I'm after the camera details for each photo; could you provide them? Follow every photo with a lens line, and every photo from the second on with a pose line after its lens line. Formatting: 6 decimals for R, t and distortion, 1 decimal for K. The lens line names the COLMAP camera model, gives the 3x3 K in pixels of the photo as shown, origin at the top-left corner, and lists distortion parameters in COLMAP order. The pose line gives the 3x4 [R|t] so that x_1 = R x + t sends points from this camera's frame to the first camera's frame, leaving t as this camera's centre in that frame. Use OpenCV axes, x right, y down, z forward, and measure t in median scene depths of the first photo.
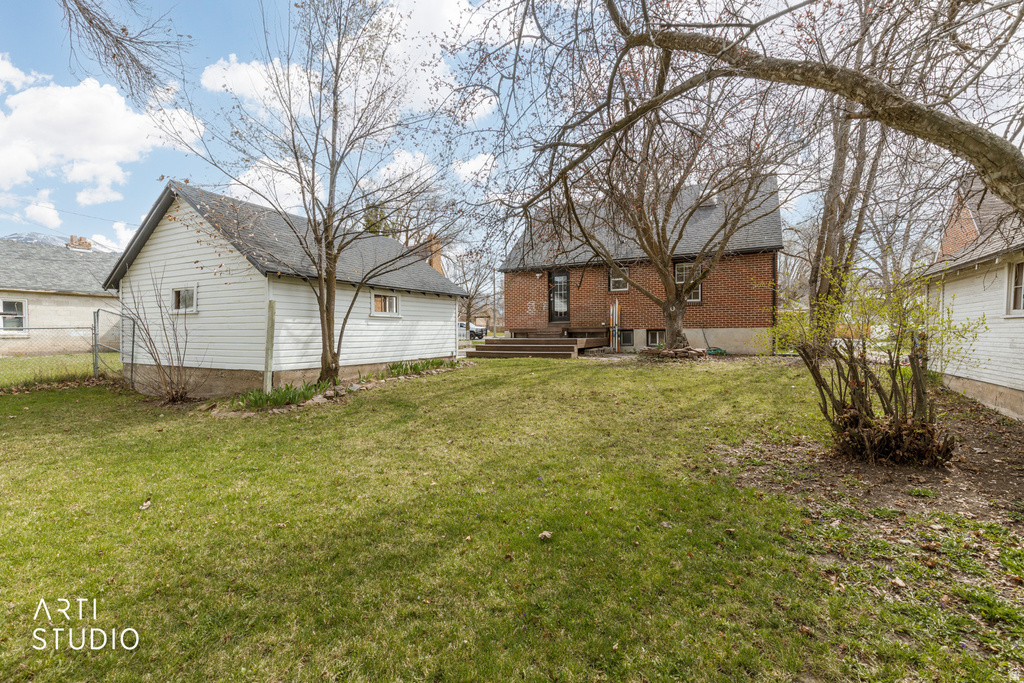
lens RADIAL K [[456.9, 0, 514.3], [0, 456.9, 343.2], [0, 0, 1]] dist [0.004799, -0.000164]
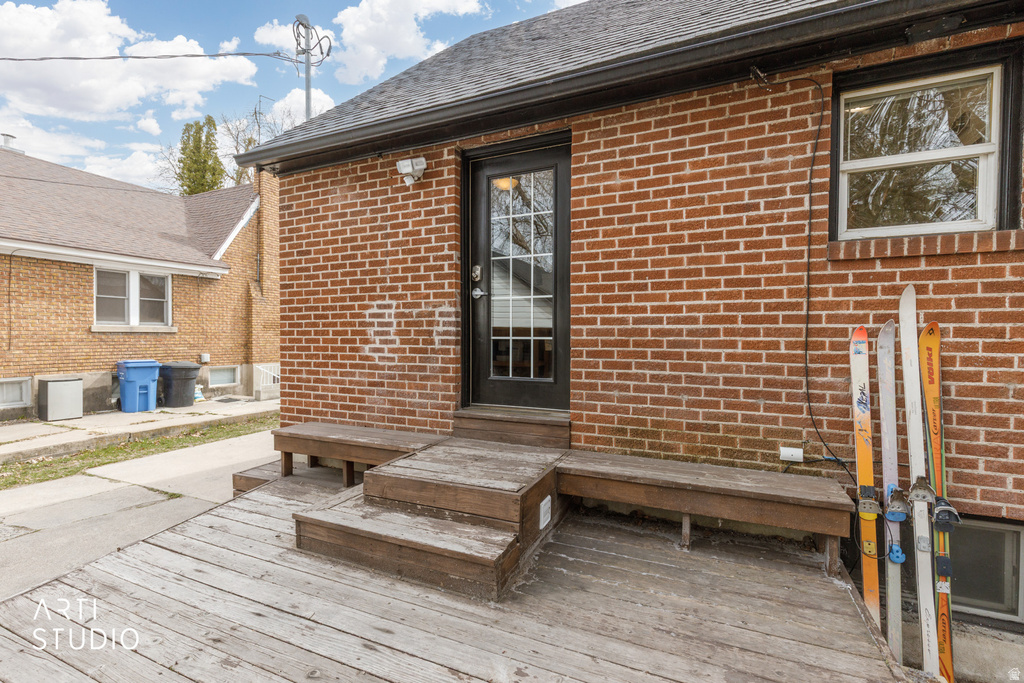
lens RADIAL K [[458.0, 0, 512.0], [0, 458.0, 341.5], [0, 0, 1]] dist [0.003309, -0.000086]
pose [[0.998983, 0.010759, 0.043779, 0.103814], [-0.010426, 0.999915, -0.007822, -0.085604], [-0.043860, 0.007357, 0.999011, 0.936701]]
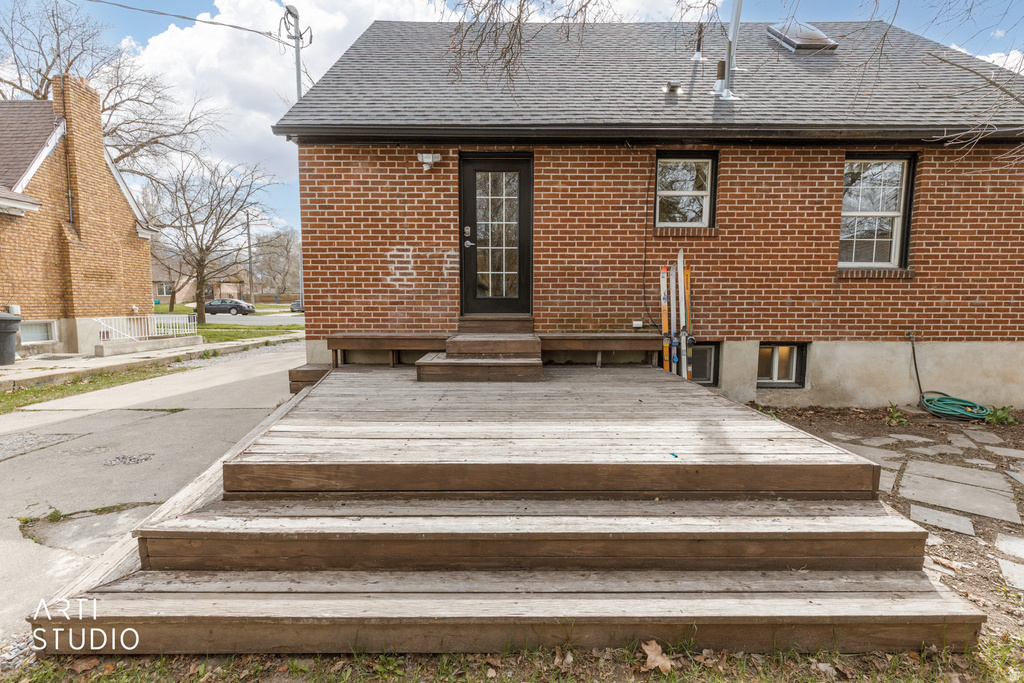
lens RADIAL K [[456.9, 0, 514.3], [0, 456.9, 343.2], [0, 0, 1]] dist [0.004799, -0.000164]
pose [[0.887458, -0.030895, 0.459852, -0.046171], [-0.000453, 0.997692, 0.067904, -0.056223], [-0.460889, -0.060471, 0.885395, 0.817139]]
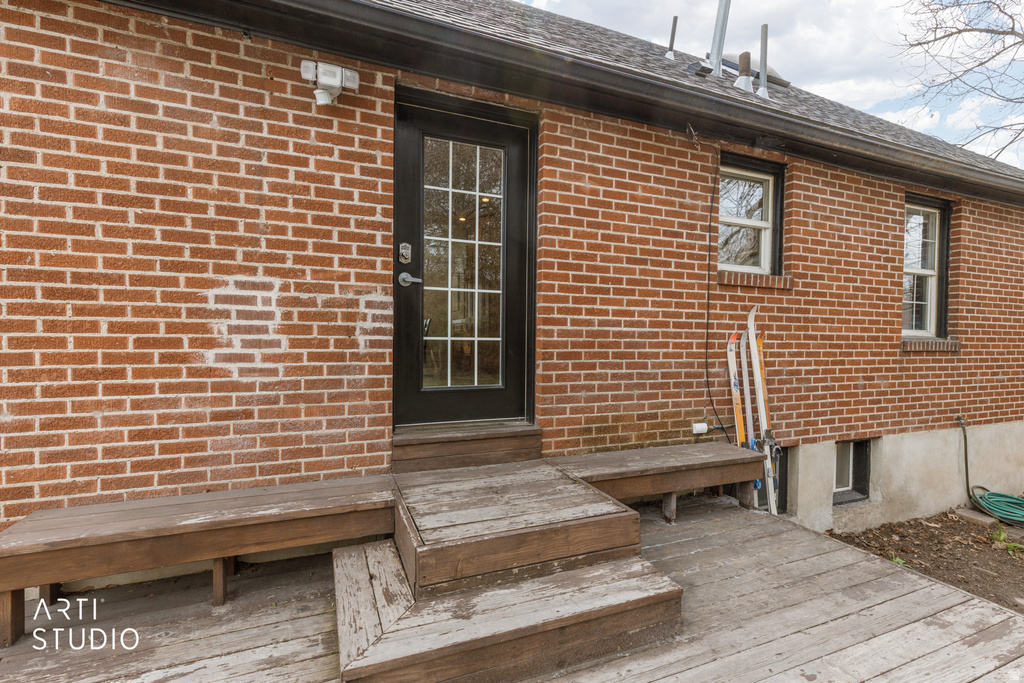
lens RADIAL K [[456.9, 0, 514.3], [0, 456.9, 343.2], [0, 0, 1]] dist [0.004799, -0.000164]
pose [[0.652585, 0.006849, 0.757685, -0.012431], [-0.001652, 0.999970, -0.007616, -0.085867], [-0.757714, 0.003718, 0.652576, 1.024246]]
